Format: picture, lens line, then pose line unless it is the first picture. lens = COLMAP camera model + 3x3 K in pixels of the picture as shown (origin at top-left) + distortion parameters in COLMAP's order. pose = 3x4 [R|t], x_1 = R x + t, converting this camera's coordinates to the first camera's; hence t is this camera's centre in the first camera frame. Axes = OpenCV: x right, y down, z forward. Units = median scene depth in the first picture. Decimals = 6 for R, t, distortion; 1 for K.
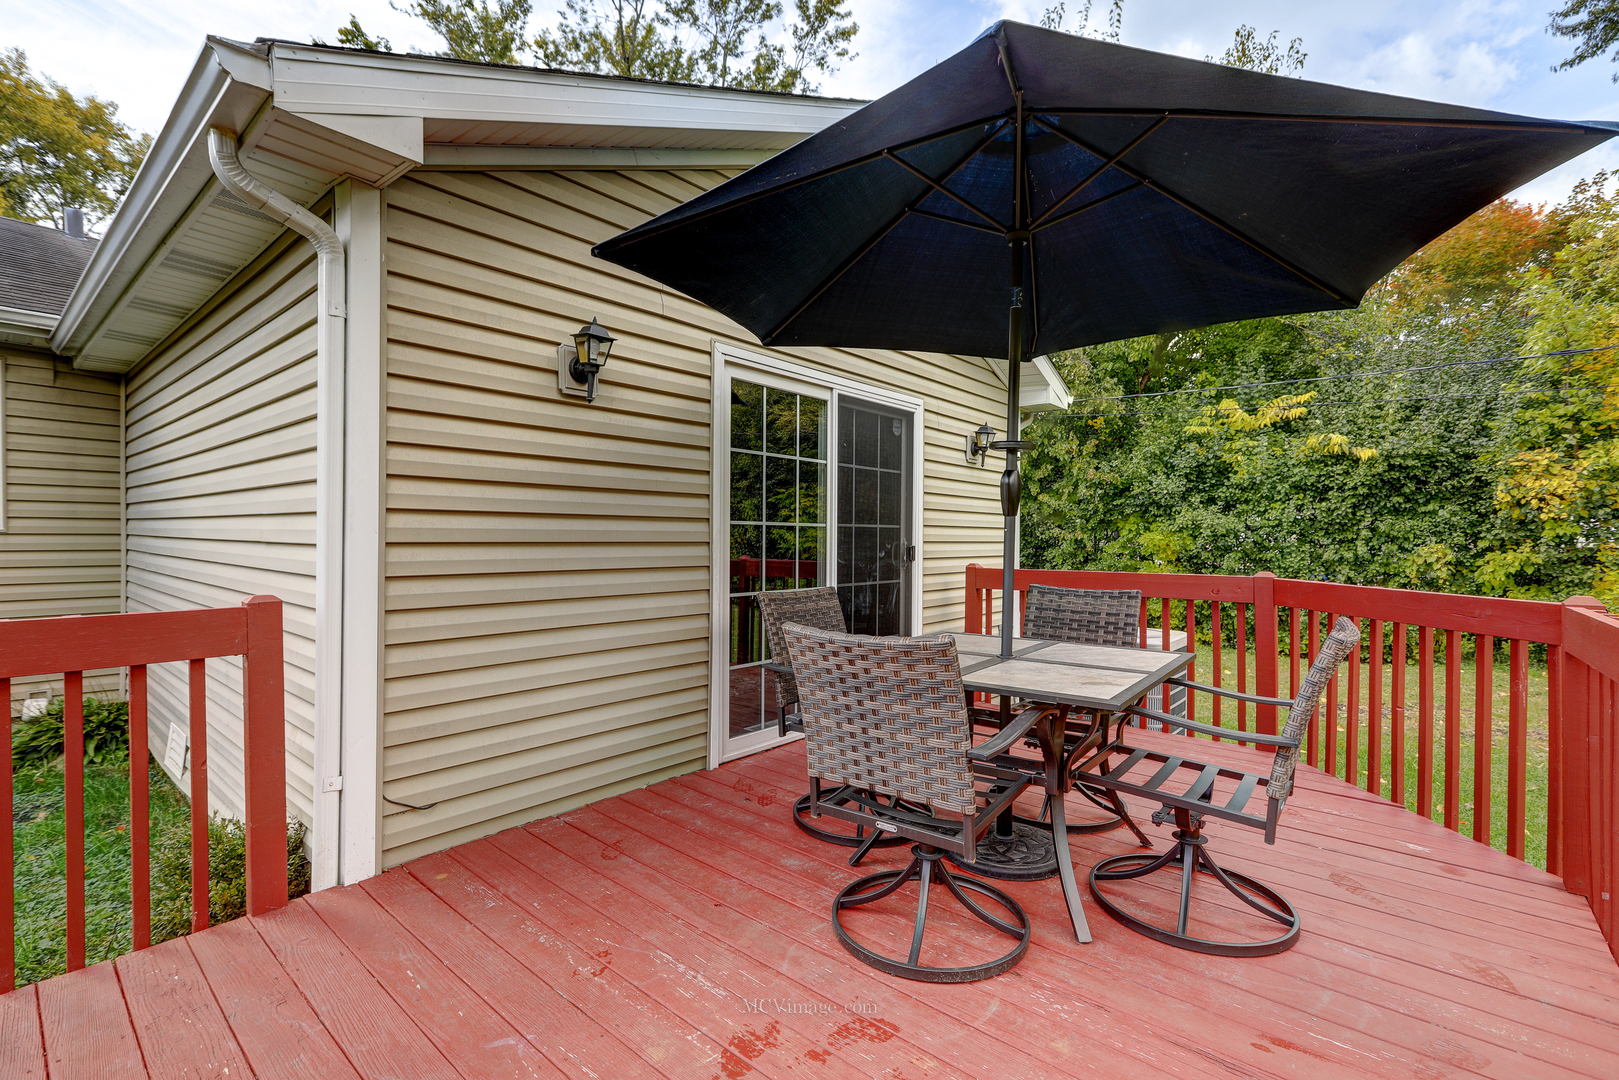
lens RADIAL K [[720.2, 0, 806.2], [0, 720.2, 544.0], [0, 0, 1]] dist [-0.007432, 0.001496]
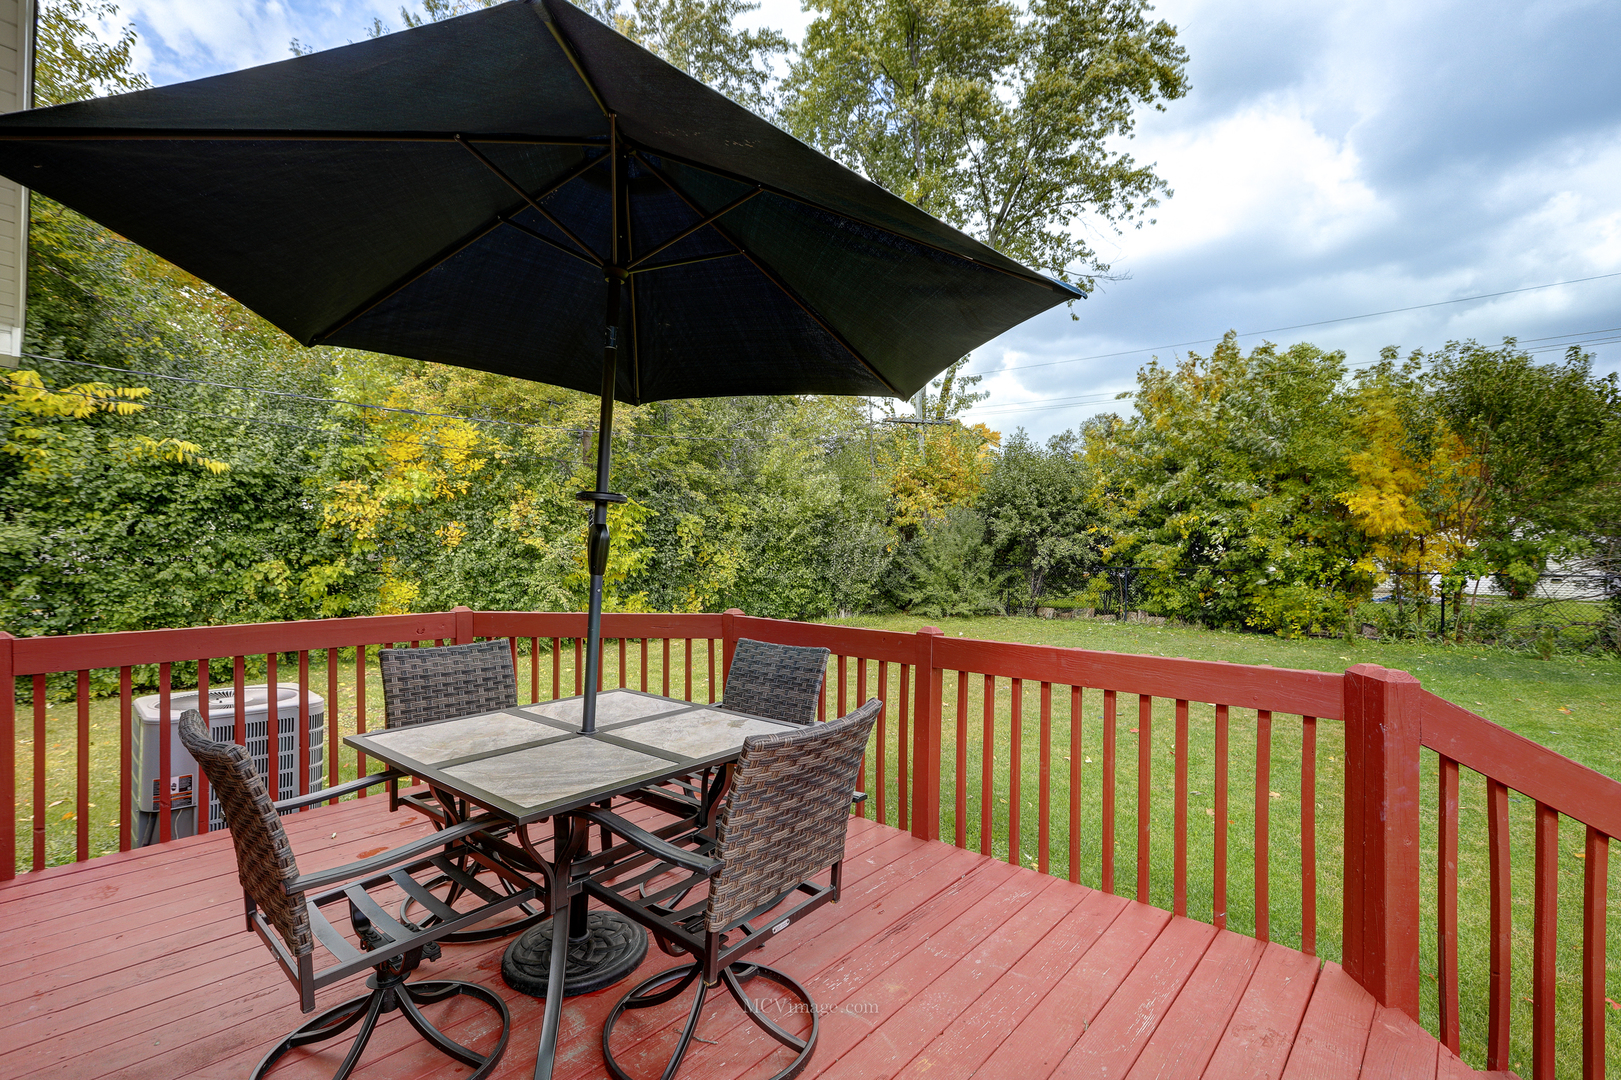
lens RADIAL K [[721.0, 0, 814.9], [0, 721.0, 545.2], [0, 0, 1]] dist [-0.007432, 0.001496]
pose [[0.004504, -0.002419, 0.999987, -0.166506], [0.004346, 0.999988, 0.002399, -0.020525], [-0.999980, 0.004336, 0.004514, 0.194778]]
